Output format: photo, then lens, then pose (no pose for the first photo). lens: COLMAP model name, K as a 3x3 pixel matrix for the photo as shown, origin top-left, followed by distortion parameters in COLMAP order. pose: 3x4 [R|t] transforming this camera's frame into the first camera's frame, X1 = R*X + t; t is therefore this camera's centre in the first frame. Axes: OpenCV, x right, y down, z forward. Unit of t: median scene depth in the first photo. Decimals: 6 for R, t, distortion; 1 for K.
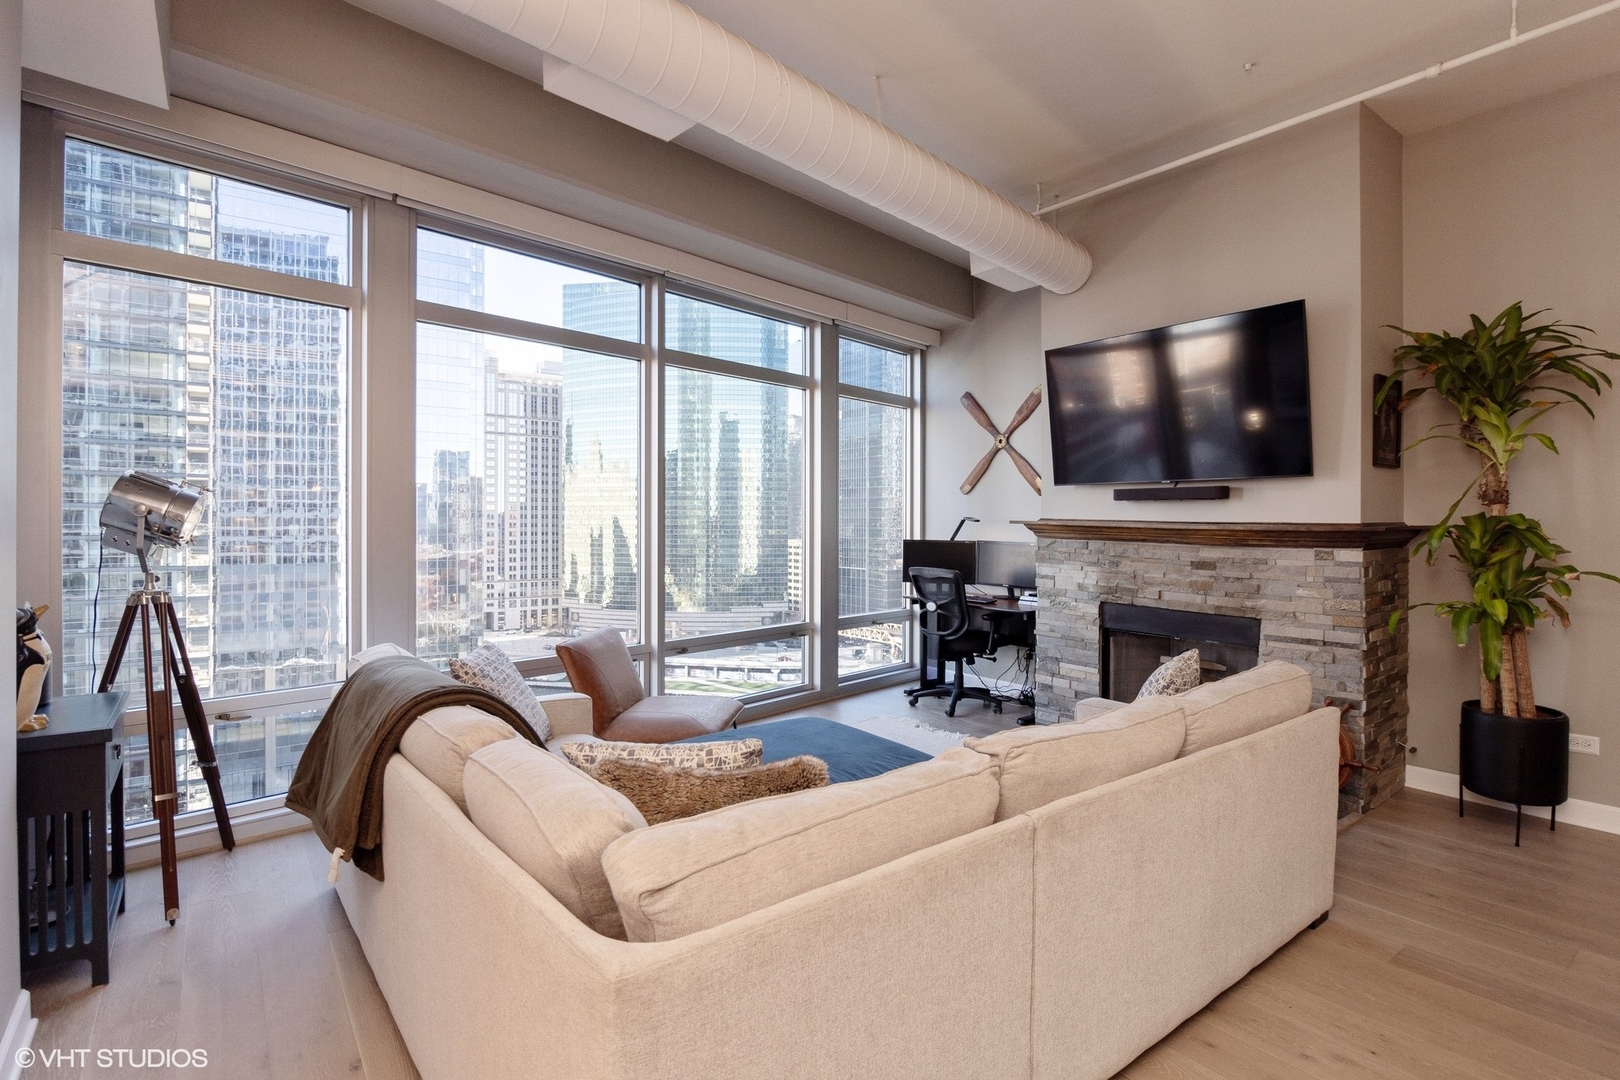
lens RADIAL K [[785.9, 0, 814.2], [0, 785.9, 529.7], [0, 0, 1]] dist [-0.011764, -0.003902]
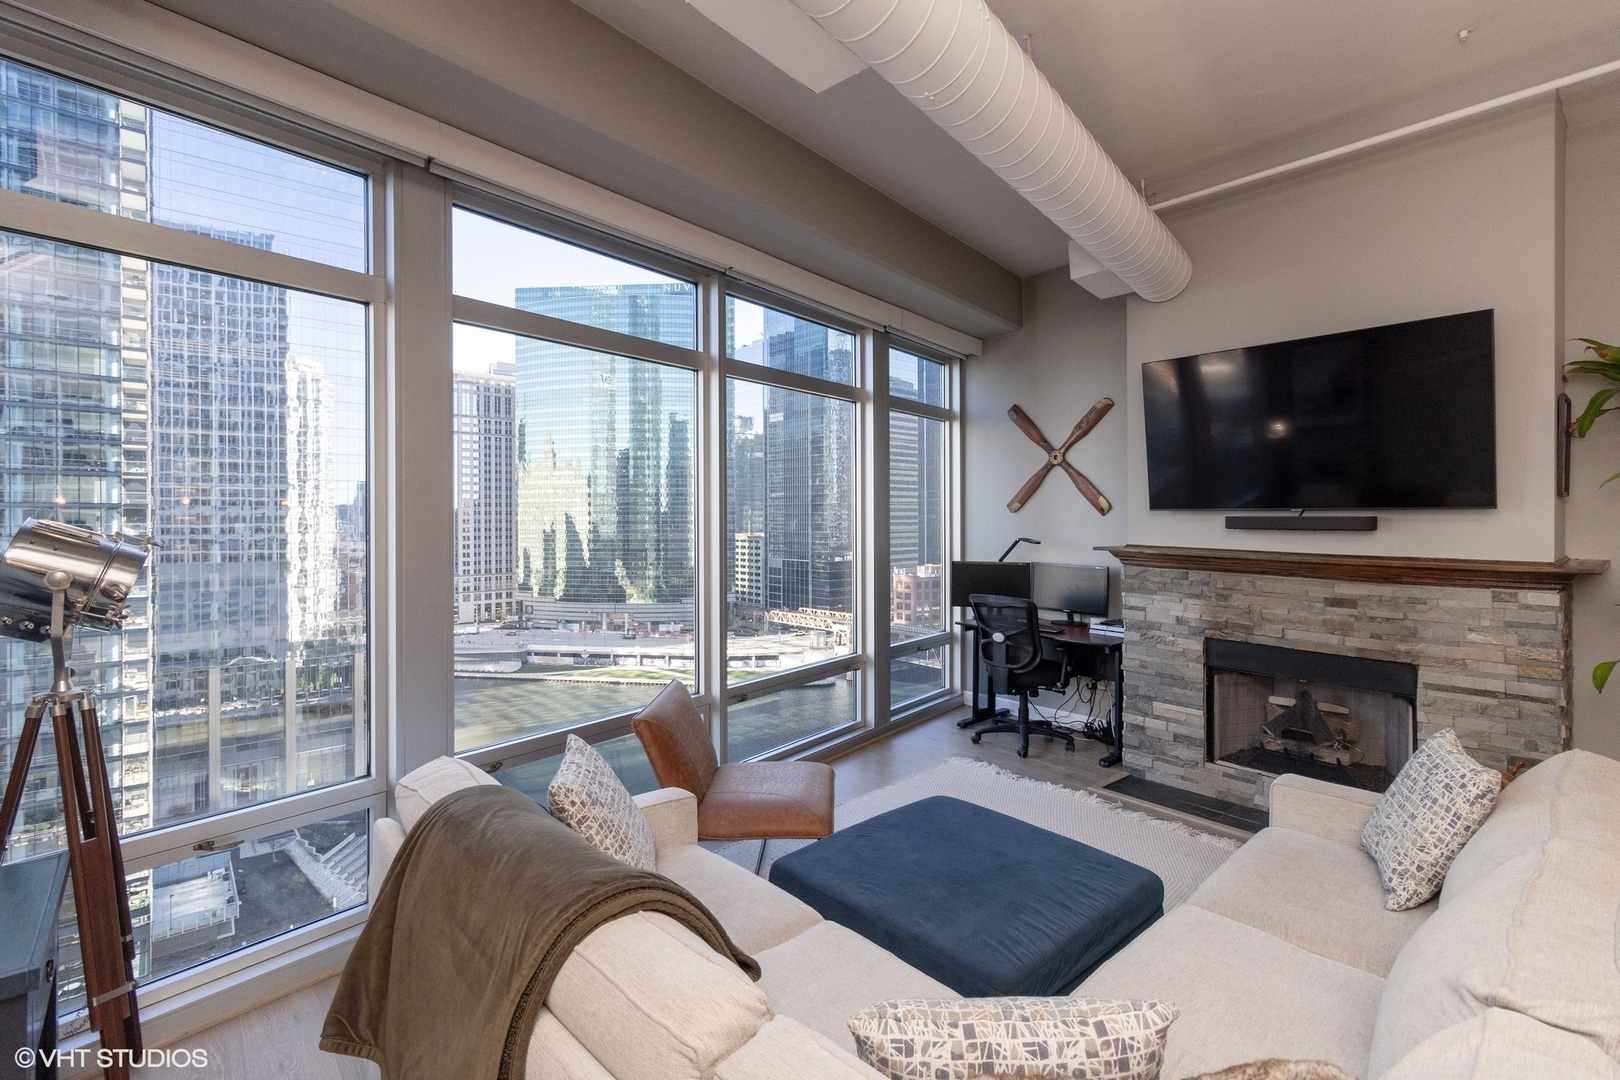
lens RADIAL K [[739.0, 0, 812.9], [0, 739.0, 522.7], [0, 0, 1]] dist [0.001233, 0.002634]
pose [[0.997411, -0.005410, 0.071712, -0.126709], [0.005541, 0.999983, -0.001630, -0.035934], [-0.071702, 0.002023, 0.997424, 0.139575]]
